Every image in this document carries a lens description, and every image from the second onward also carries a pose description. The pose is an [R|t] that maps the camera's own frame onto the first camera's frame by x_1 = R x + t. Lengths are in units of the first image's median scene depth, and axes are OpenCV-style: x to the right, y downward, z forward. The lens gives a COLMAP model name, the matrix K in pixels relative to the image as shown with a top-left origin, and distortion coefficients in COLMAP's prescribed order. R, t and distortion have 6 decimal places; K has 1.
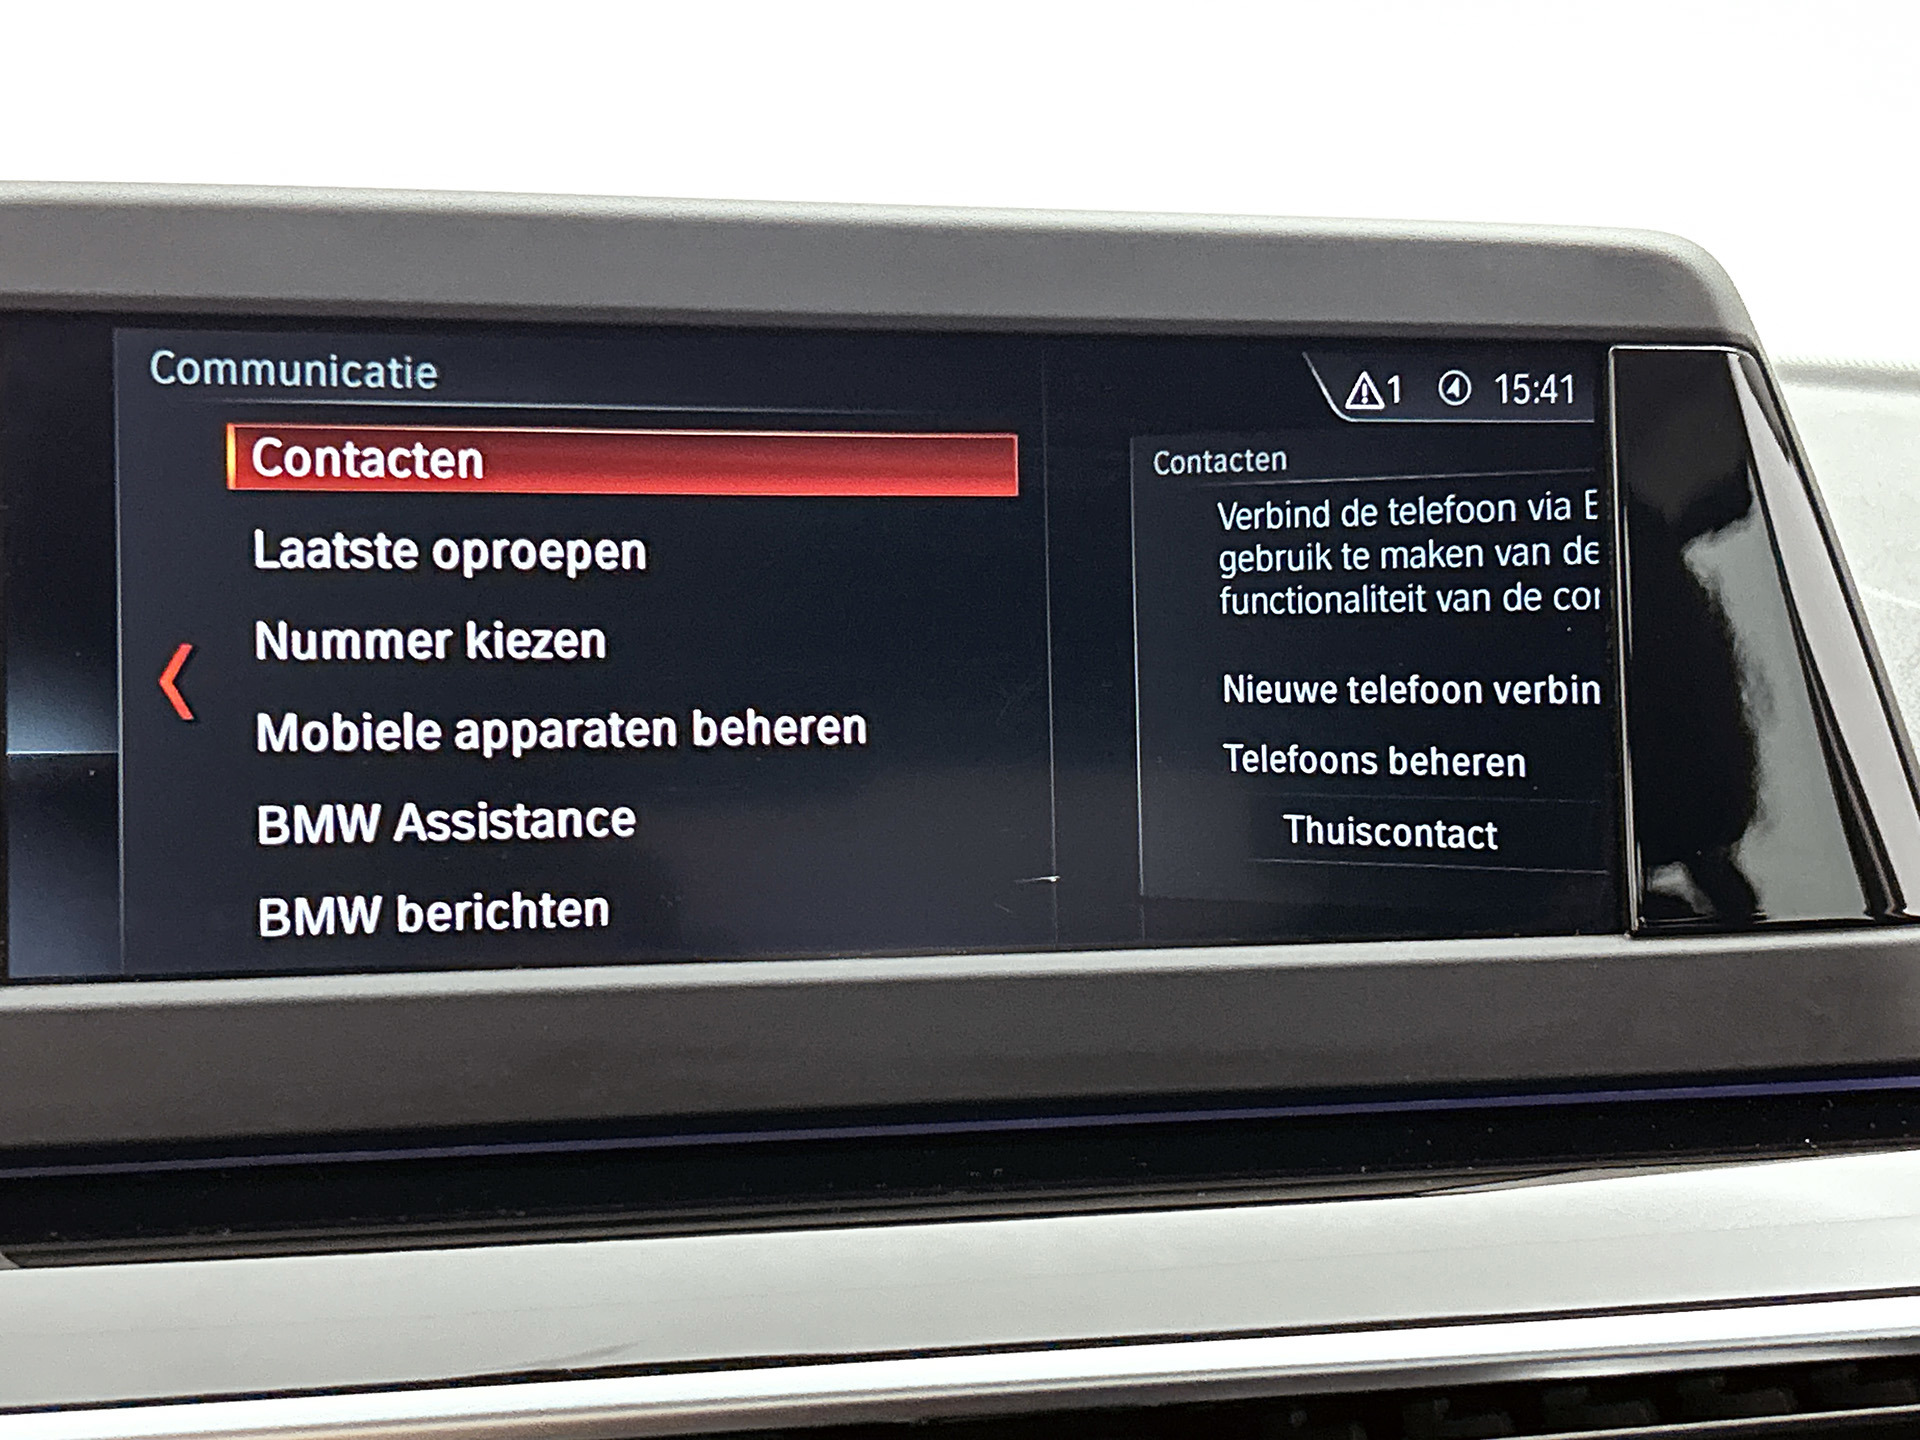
lens RADIAL K [[3256.5, 0, 636.7], [0, 3256.5, 747.2], [0, 0, 1]] dist [0.046961, 0.000000]
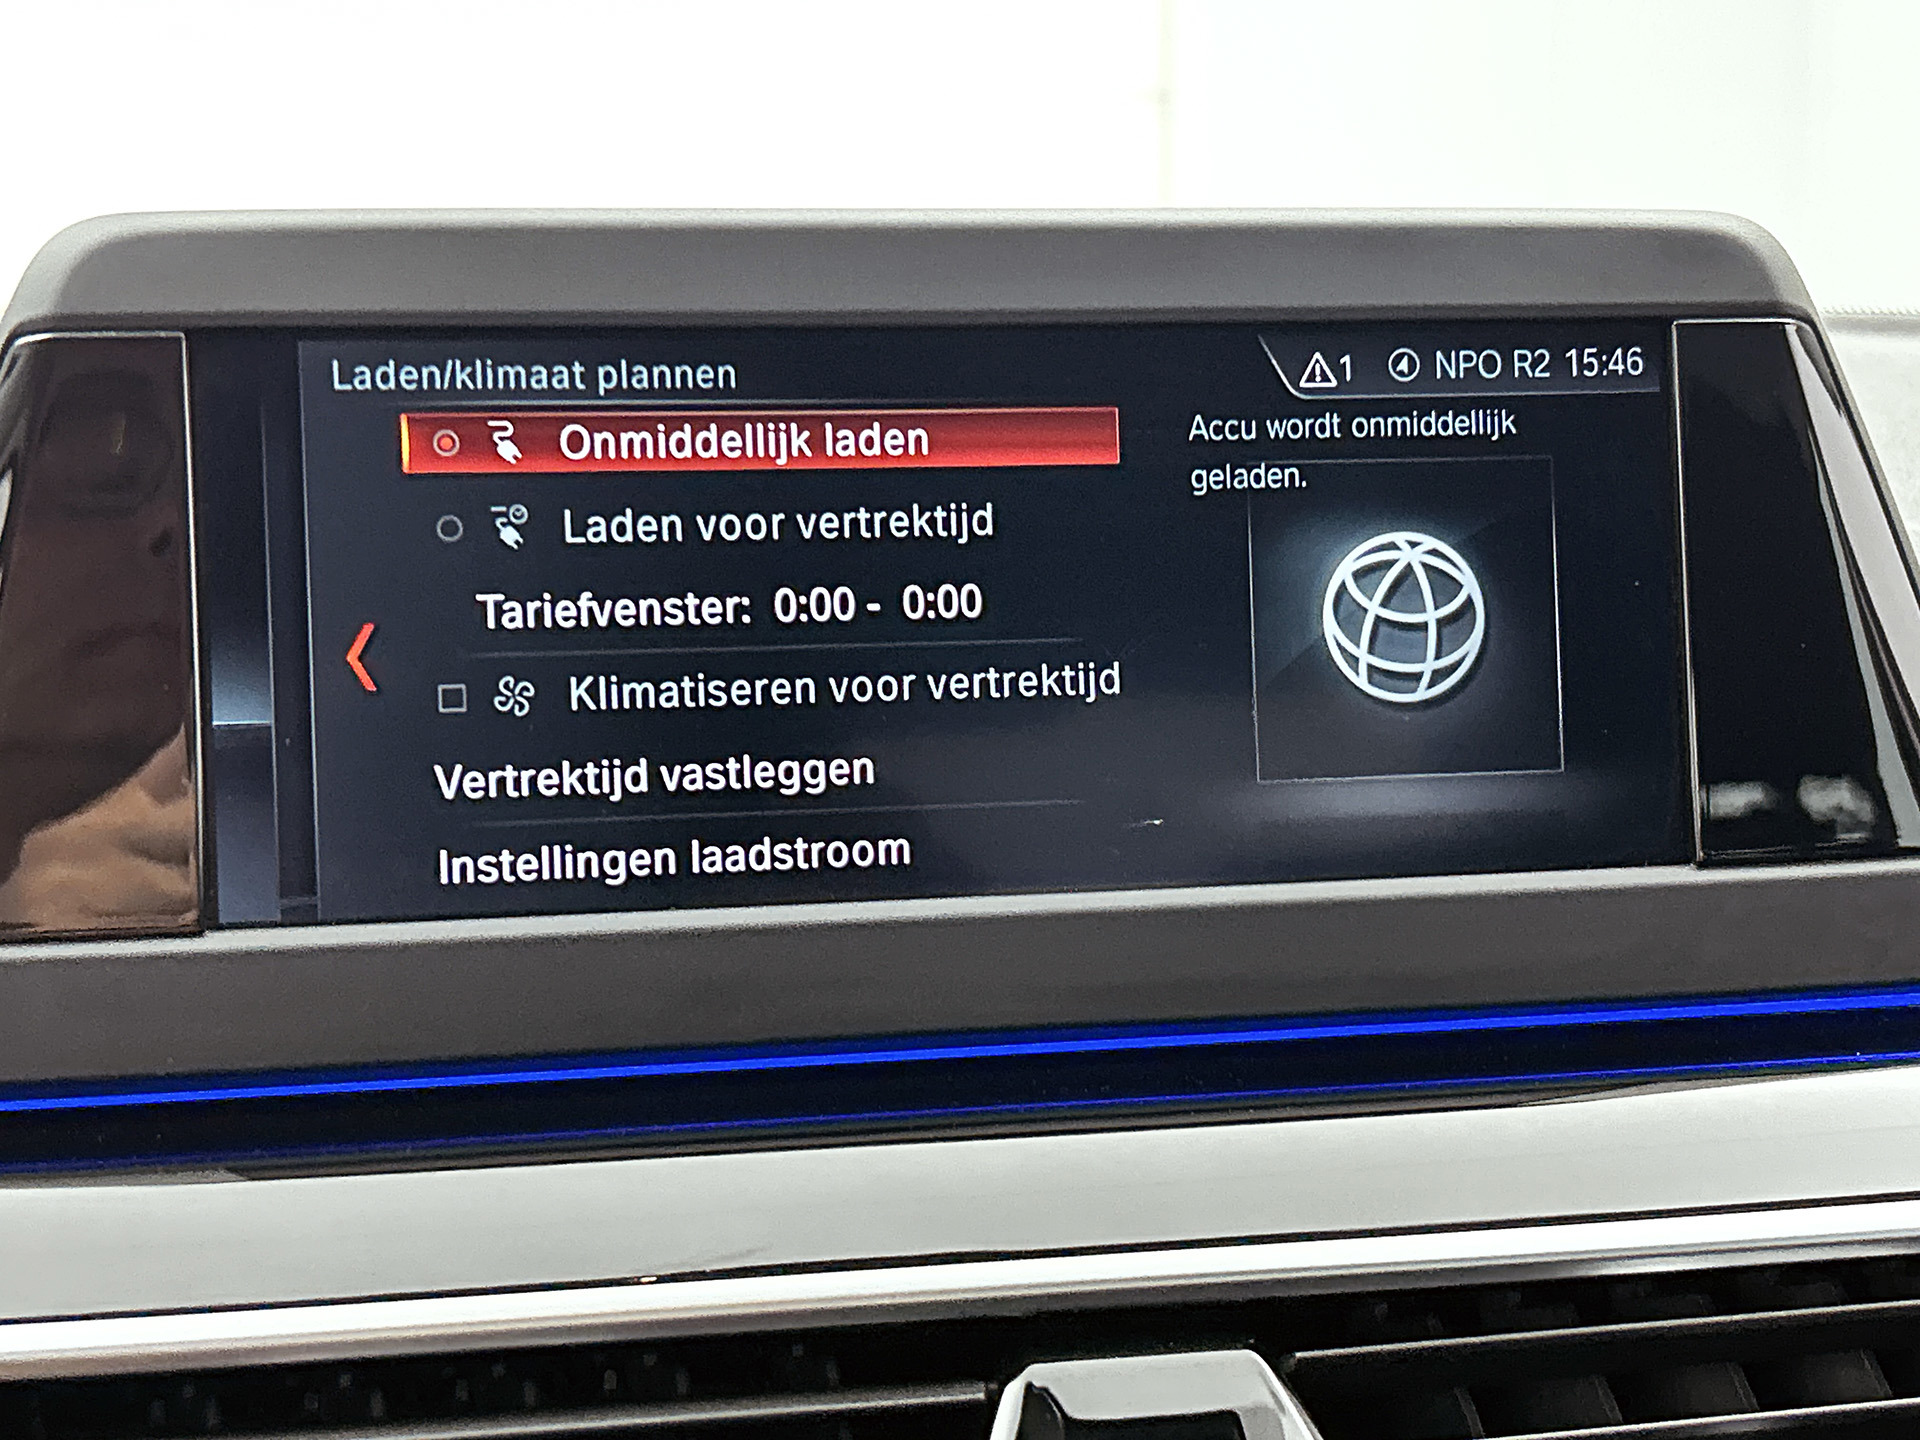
lens RADIAL K [[2858.6, 0, 990.7], [0, 2858.6, 757.4], [0, 0, 1]] dist [0.032027, 0.000000]
pose [[0.996851, -0.016440, -0.077576, 0.149223], [0.018094, 0.999623, 0.020671, -0.002238], [0.077207, -0.022009, 0.996772, 0.038689]]
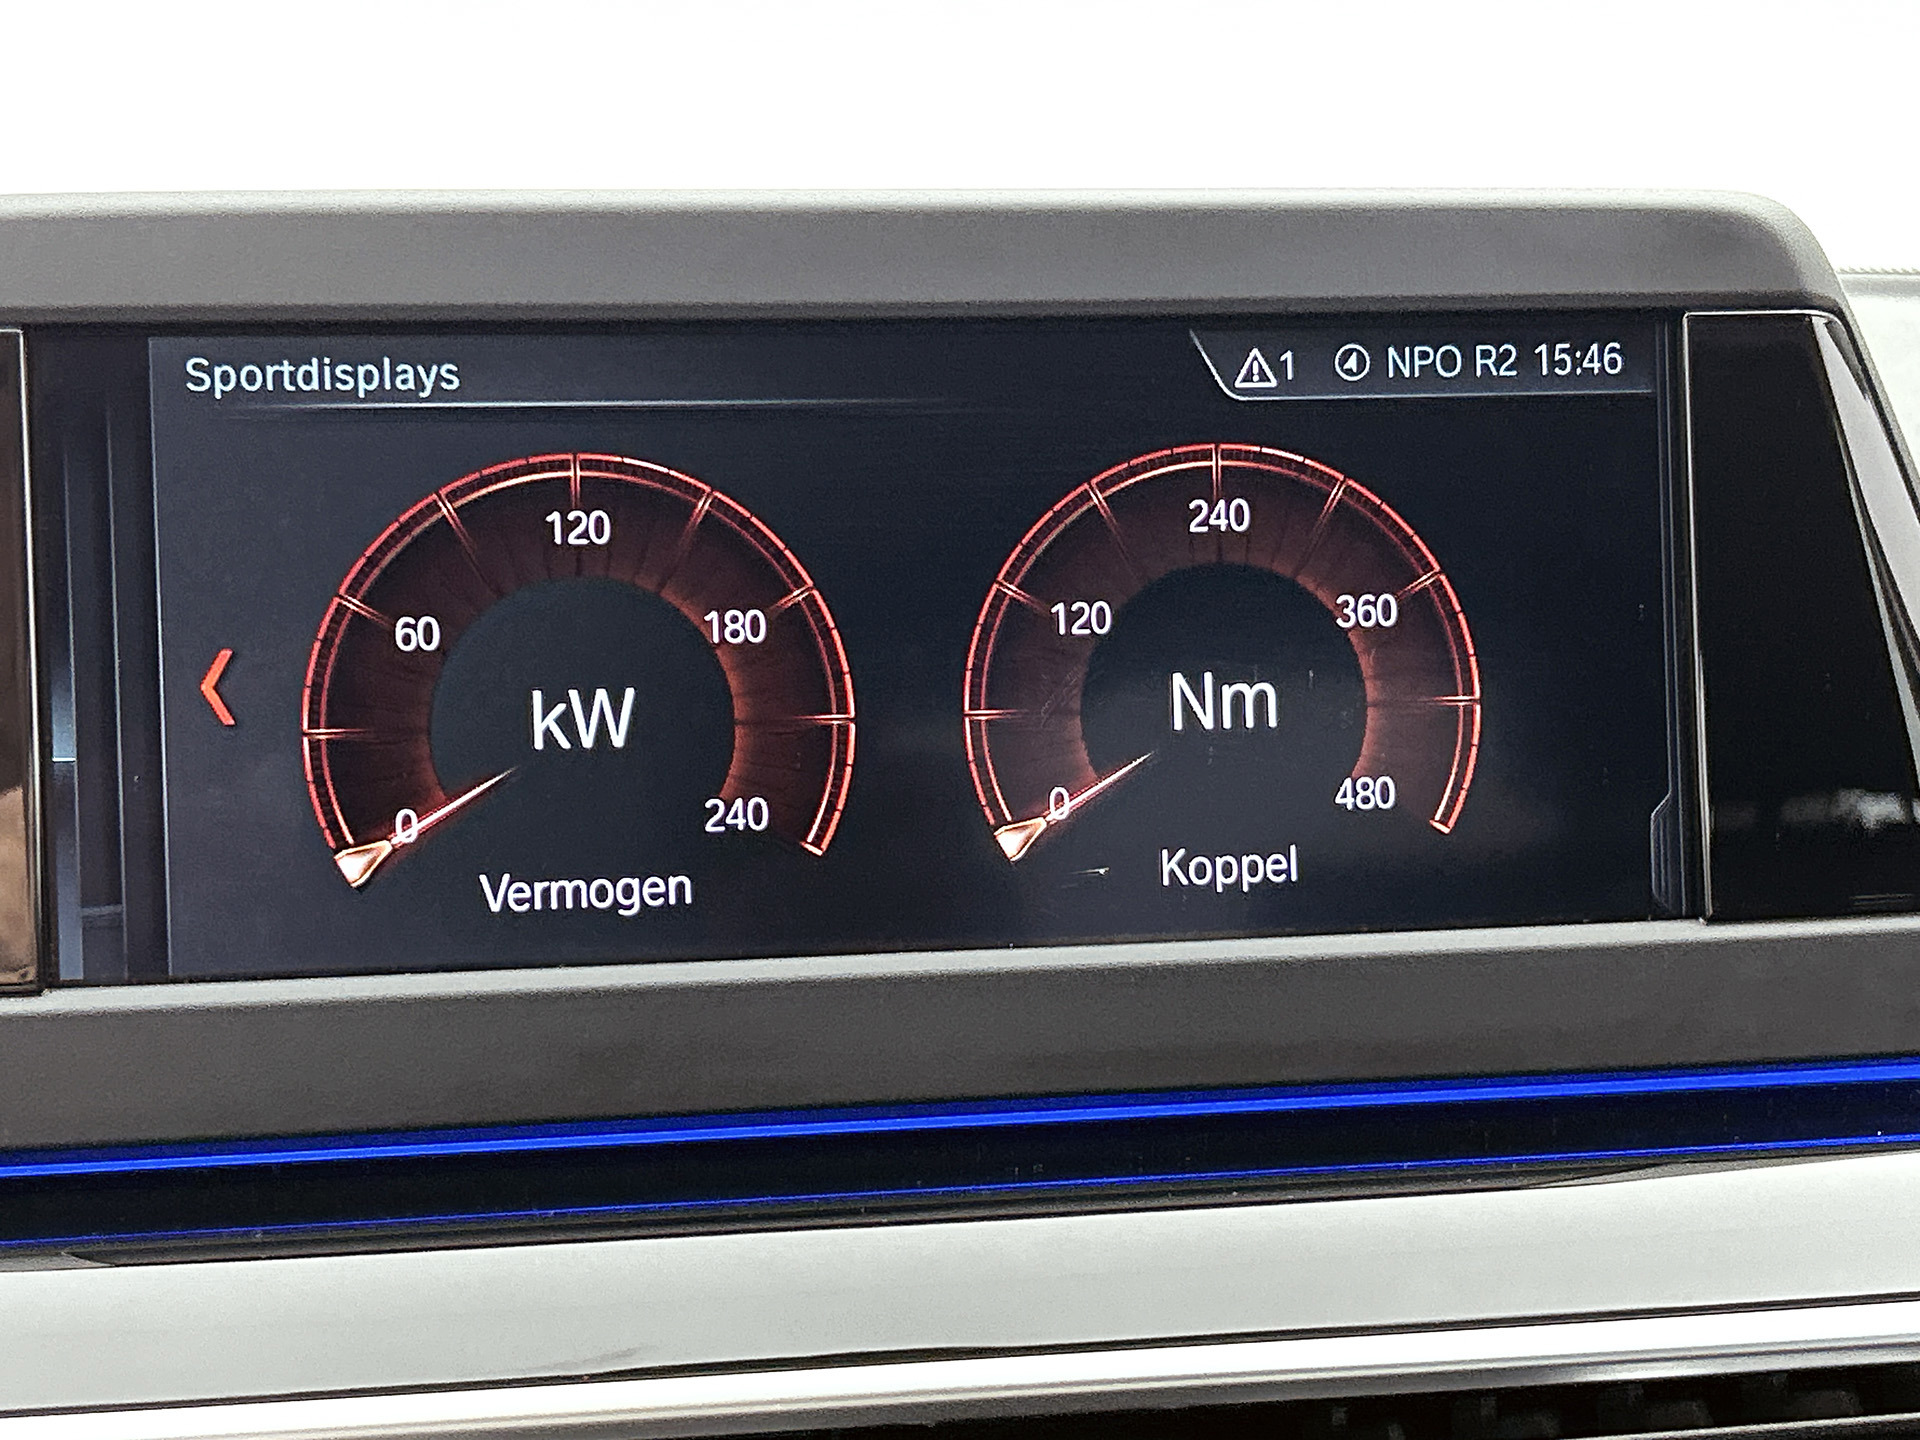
lens RADIAL K [[3161.8, 0, 964.2], [0, 3161.8, 718.2], [0, 0, 1]] dist [0.021384, 0.000000]
pose [[0.994944, -0.017439, -0.098909, 0.184324], [0.017150, 0.999846, -0.003769, -0.002633], [0.098960, 0.002053, 0.995089, 0.047921]]
